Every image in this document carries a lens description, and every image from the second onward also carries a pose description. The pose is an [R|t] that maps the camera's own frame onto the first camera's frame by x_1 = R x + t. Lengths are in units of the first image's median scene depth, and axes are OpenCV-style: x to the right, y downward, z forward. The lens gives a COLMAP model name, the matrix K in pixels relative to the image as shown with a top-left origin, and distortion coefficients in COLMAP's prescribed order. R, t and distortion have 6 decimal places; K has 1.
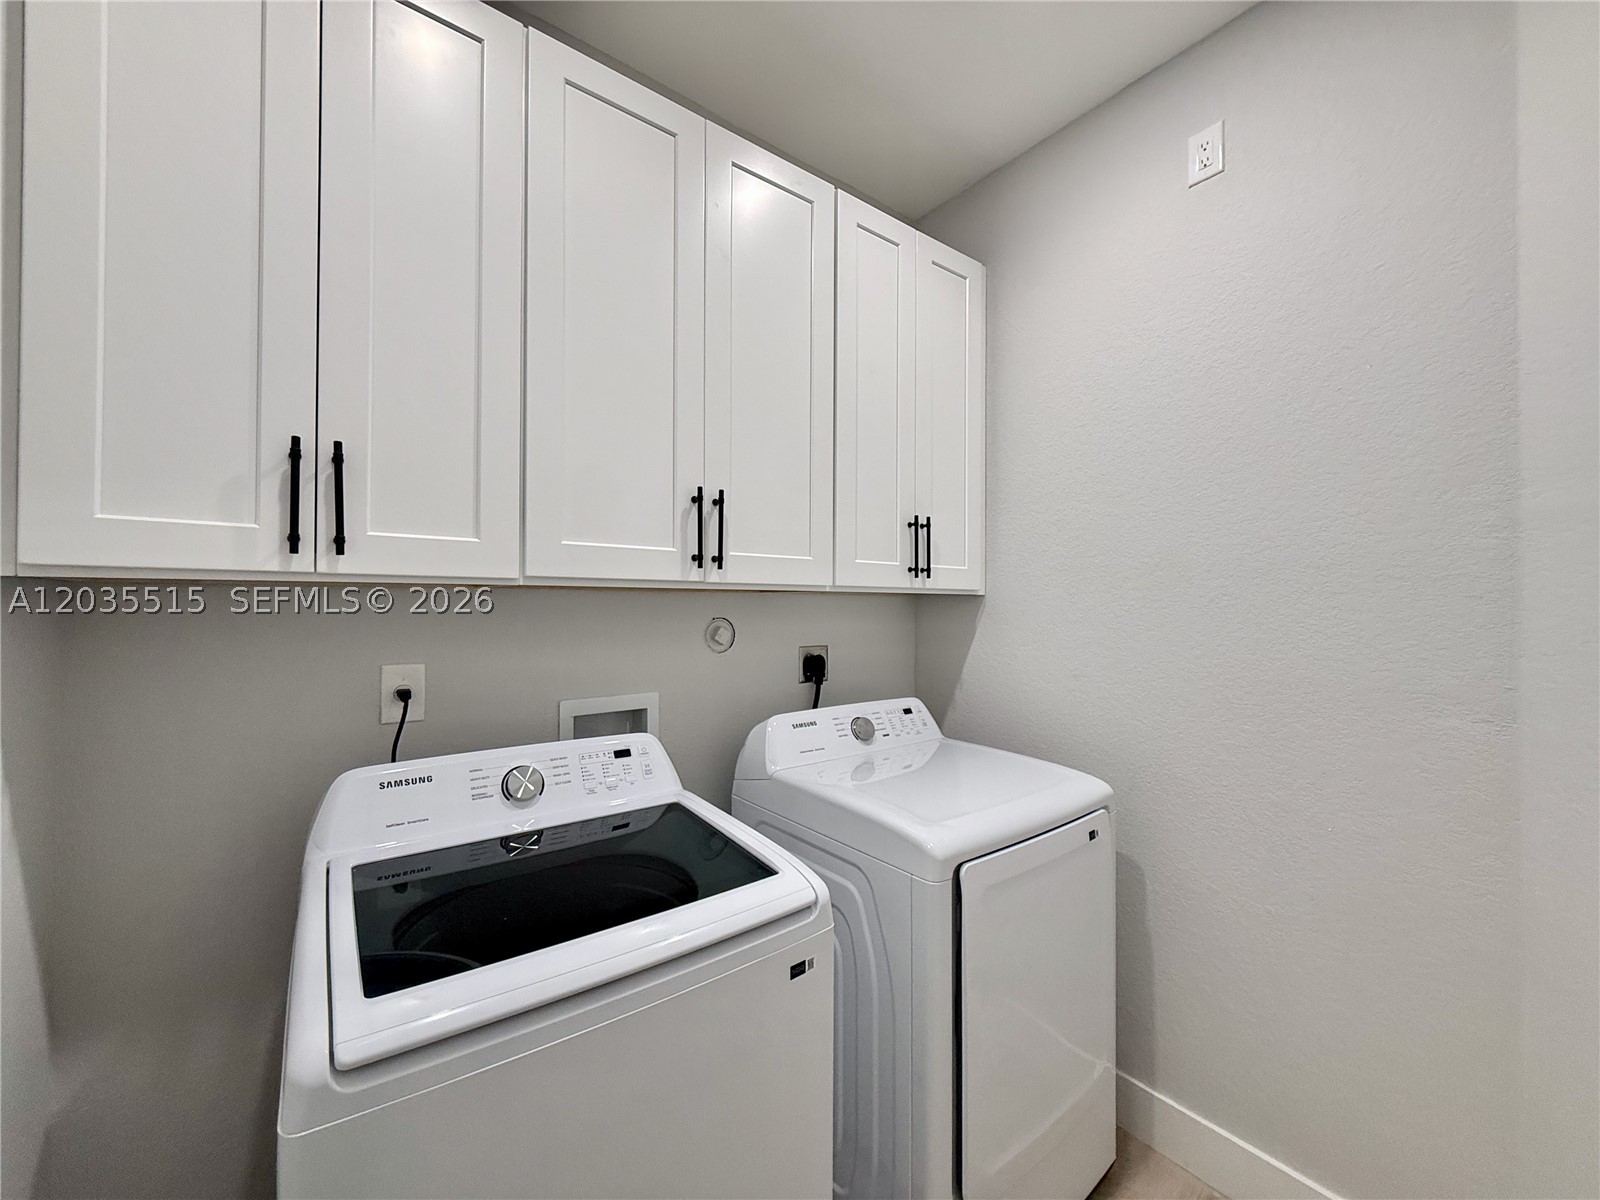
lens RADIAL K [[637.8, 0, 800.0], [0, 637.8, 600.0], [0, 0, 1]] dist [0.000589, 0.000004]
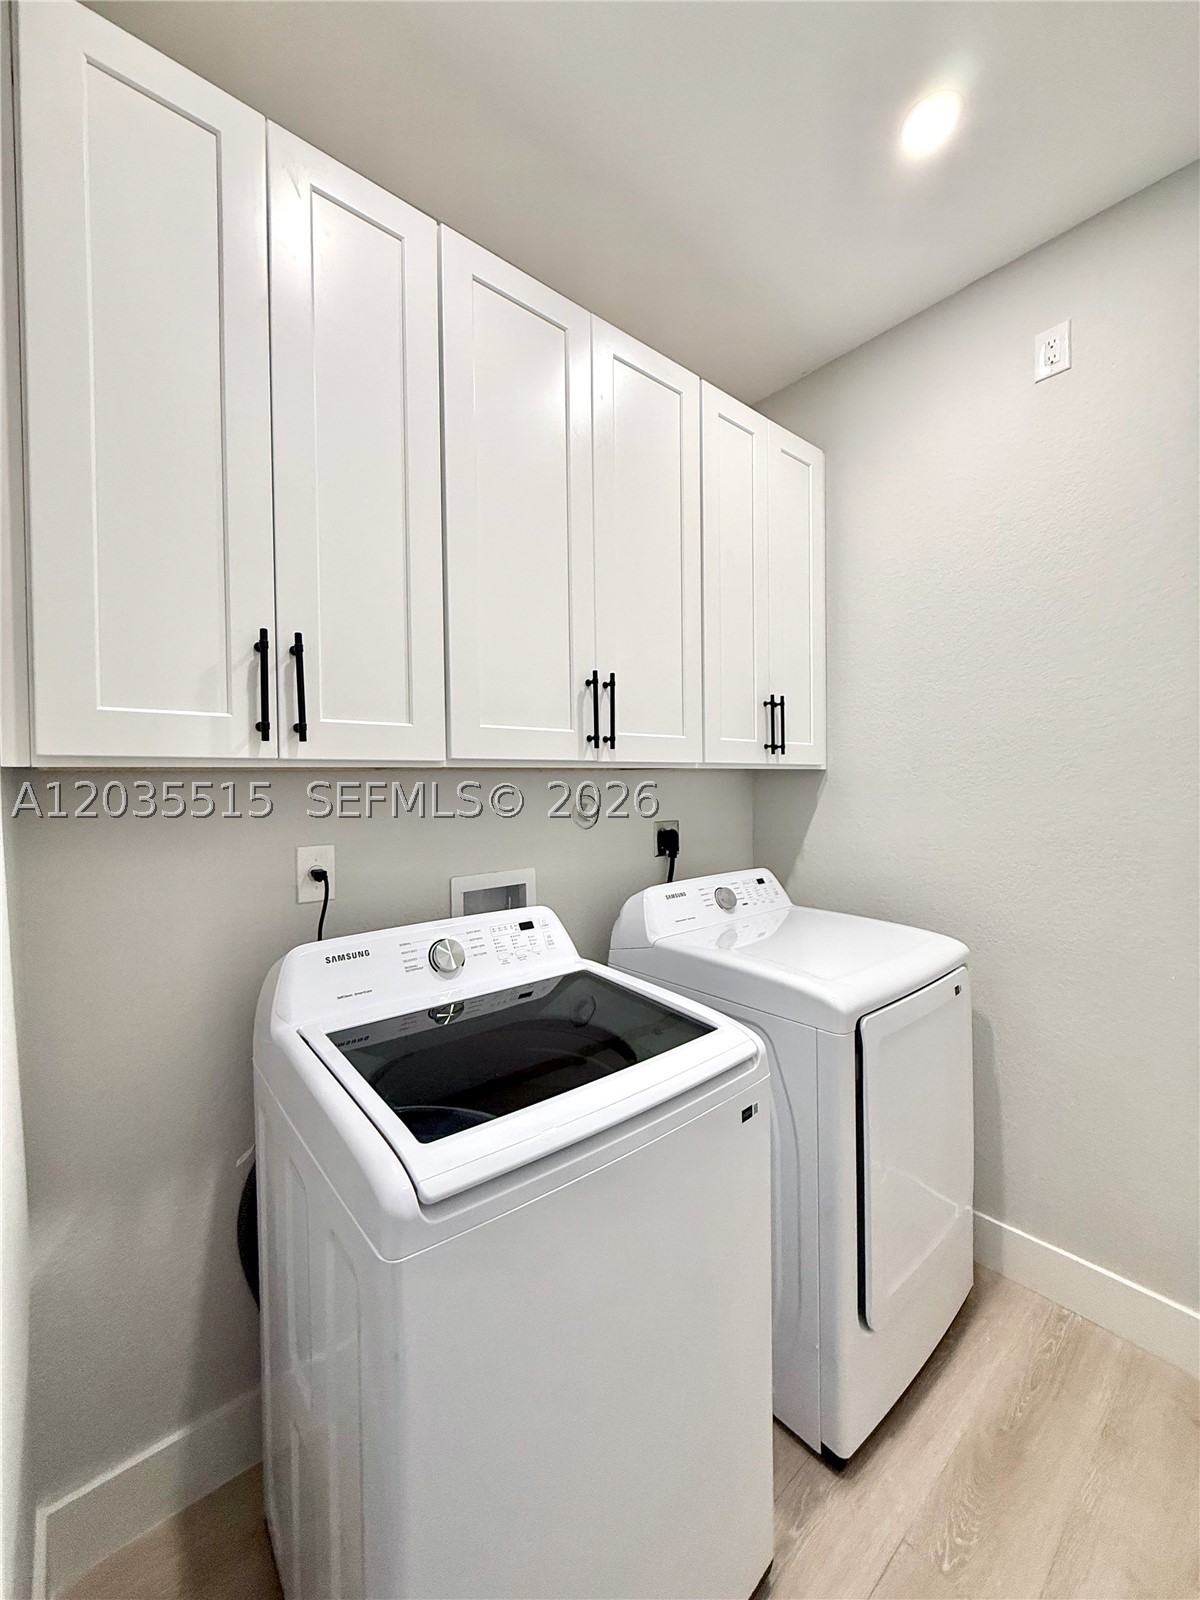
lens RADIAL K [[637.8, 0, 597.2], [0, 637.8, 789.6], [0, 0, 1]] dist [0.000589, 0.000004]
pose [[0.999057, -0.017209, 0.039870, -0.196212], [0.016399, 0.999654, 0.020567, -0.003789], [-0.040210, -0.019894, 0.998993, -0.050716]]
